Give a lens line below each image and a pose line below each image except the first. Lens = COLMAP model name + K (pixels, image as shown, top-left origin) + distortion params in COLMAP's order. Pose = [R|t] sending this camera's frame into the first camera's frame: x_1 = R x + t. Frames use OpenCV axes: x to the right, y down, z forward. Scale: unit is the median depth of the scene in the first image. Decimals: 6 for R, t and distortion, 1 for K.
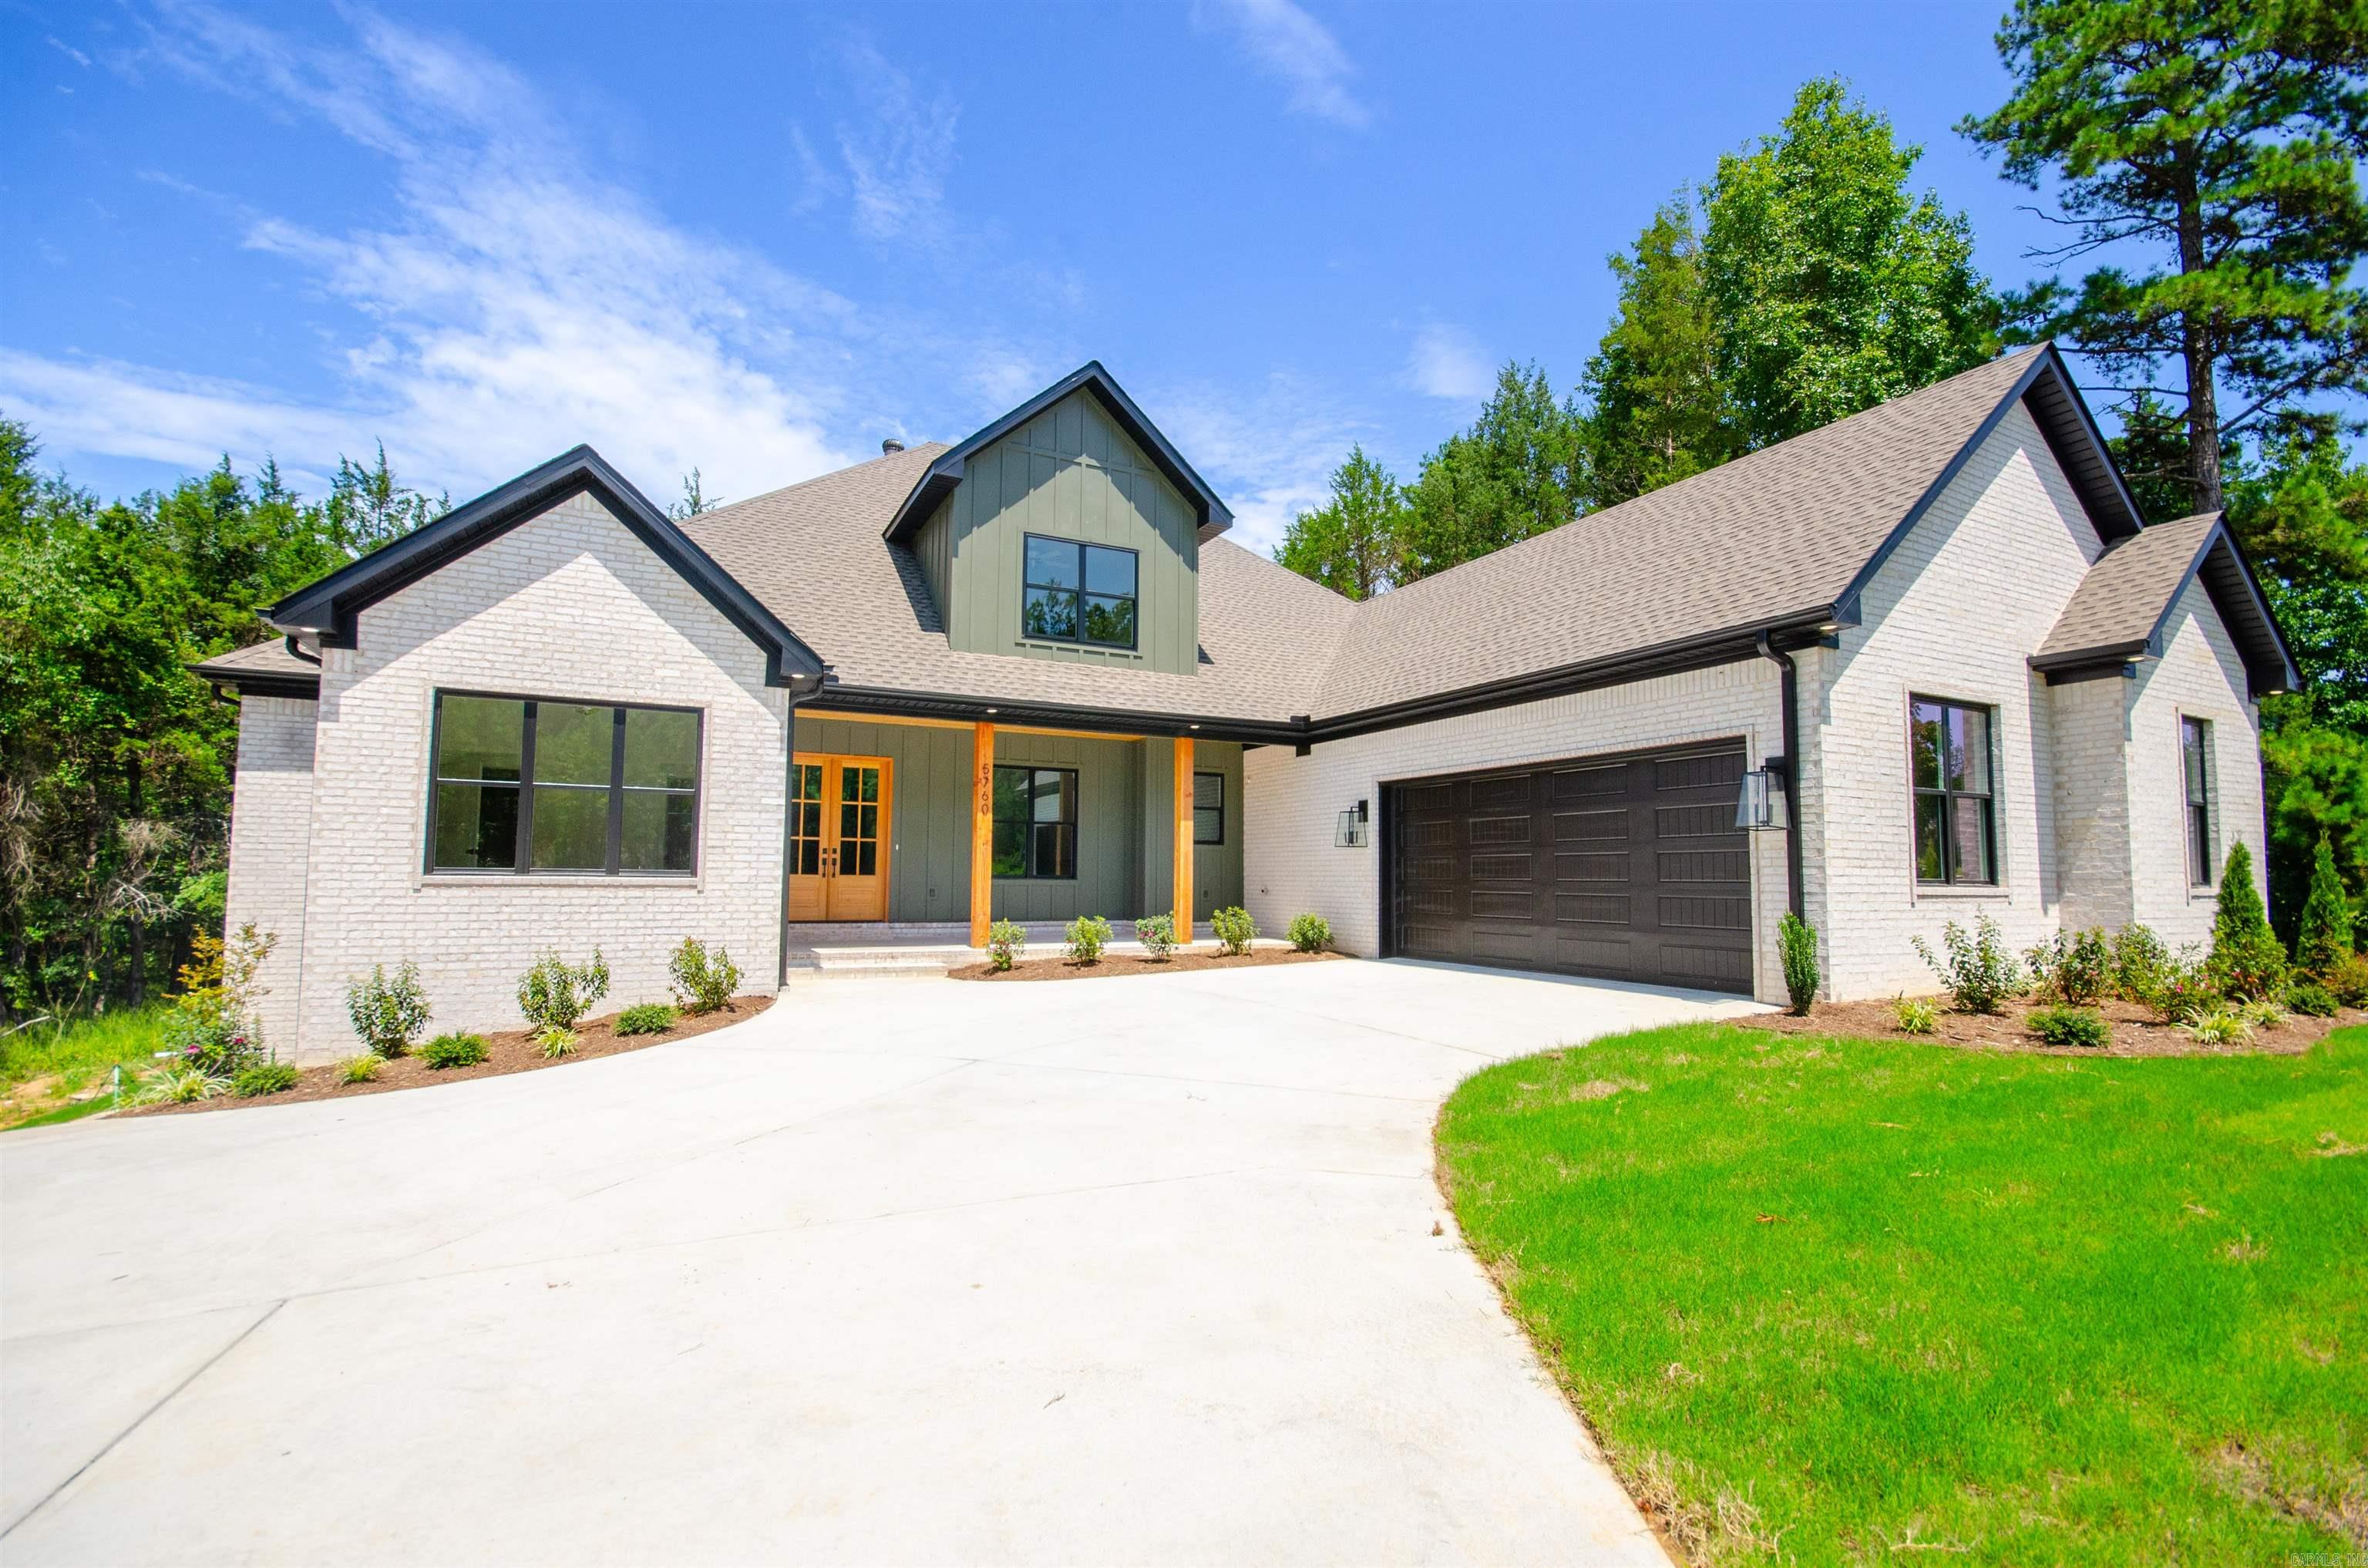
lens RADIAL K [[1029.0, 0, 1175.5], [0, 1029.0, 797.0], [0, 0, 1]] dist [-0.002155, -0.000274]
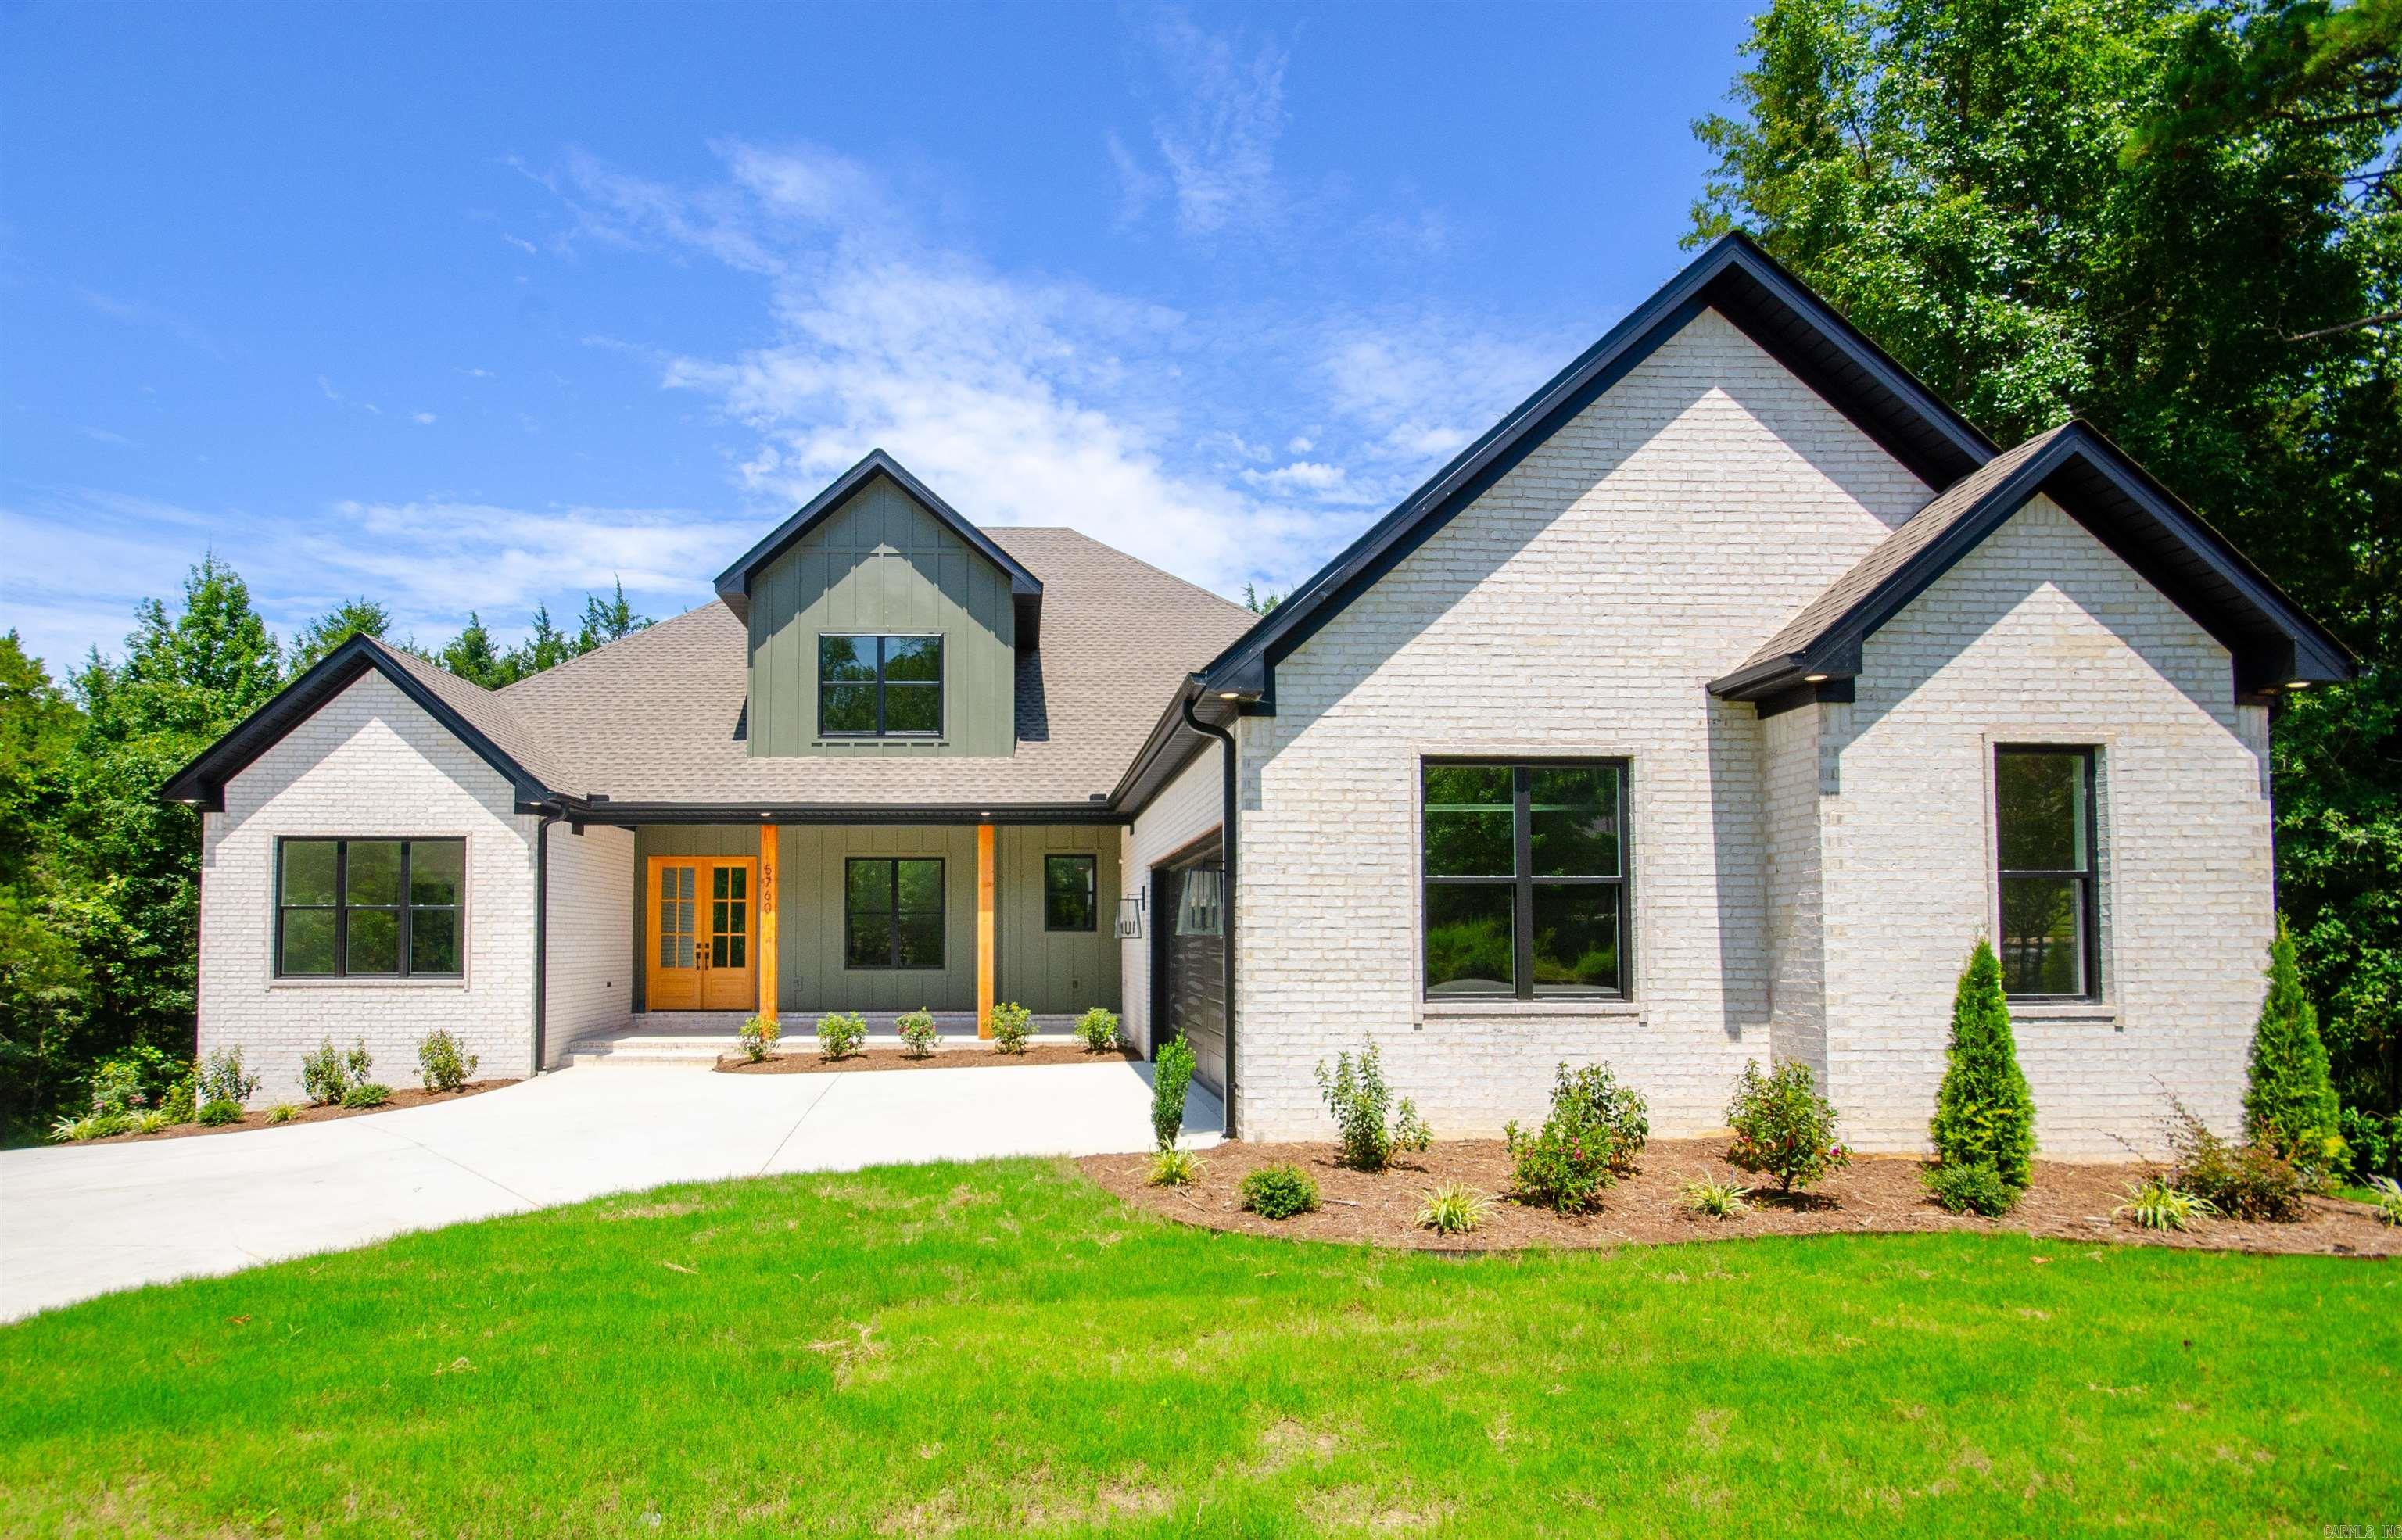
lens RADIAL K [[1155.3, 0, 1054.8], [0, 1155.3, 895.7], [0, 0, 1]] dist [-0.002936, -0.001407]
pose [[0.909051, -0.026014, -0.415873, 0.707366], [0.042456, 0.998638, 0.030338, -0.029515], [0.414517, -0.045235, 0.908917, 0.064189]]
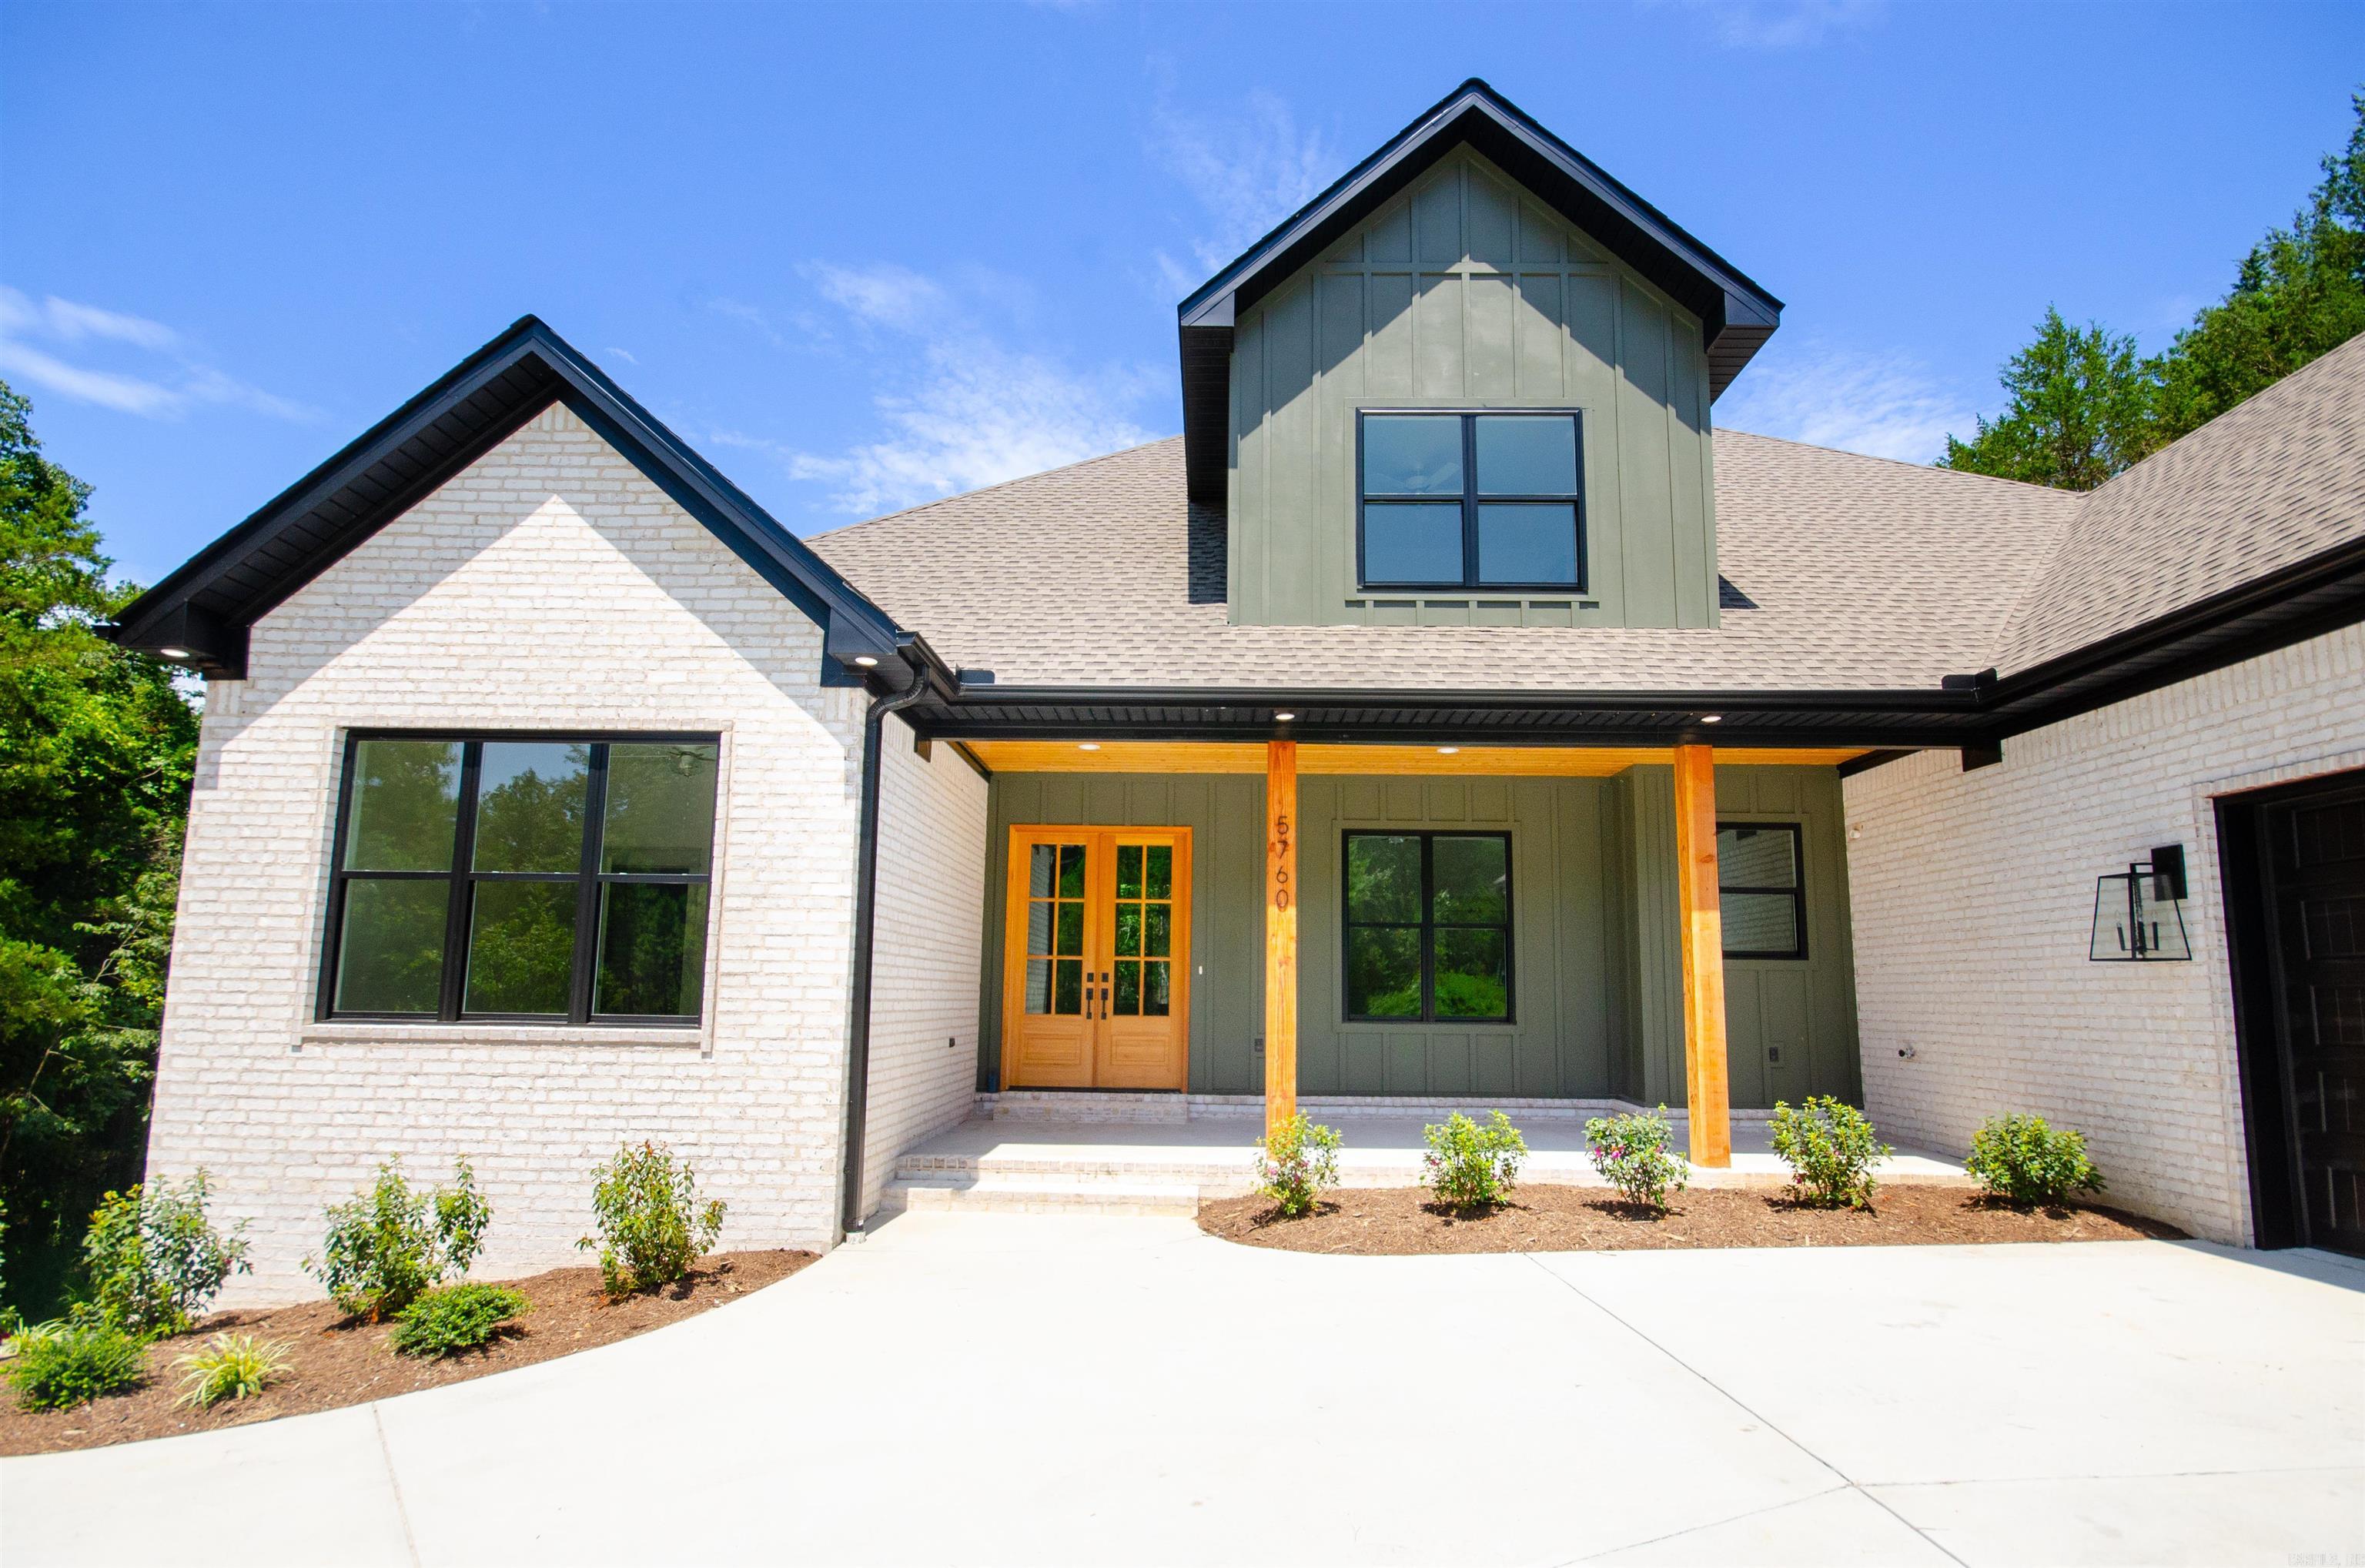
lens RADIAL K [[1133.2, 0, 1197.3], [0, 1133.2, 851.0], [0, 0, 1]] dist [0.001263, 0.000200]
pose [[0.884529, -0.056897, -0.463002, 0.066759], [0.031845, 0.997583, -0.061754, 0.027358], [0.465397, 0.039879, 0.884203, 0.559459]]
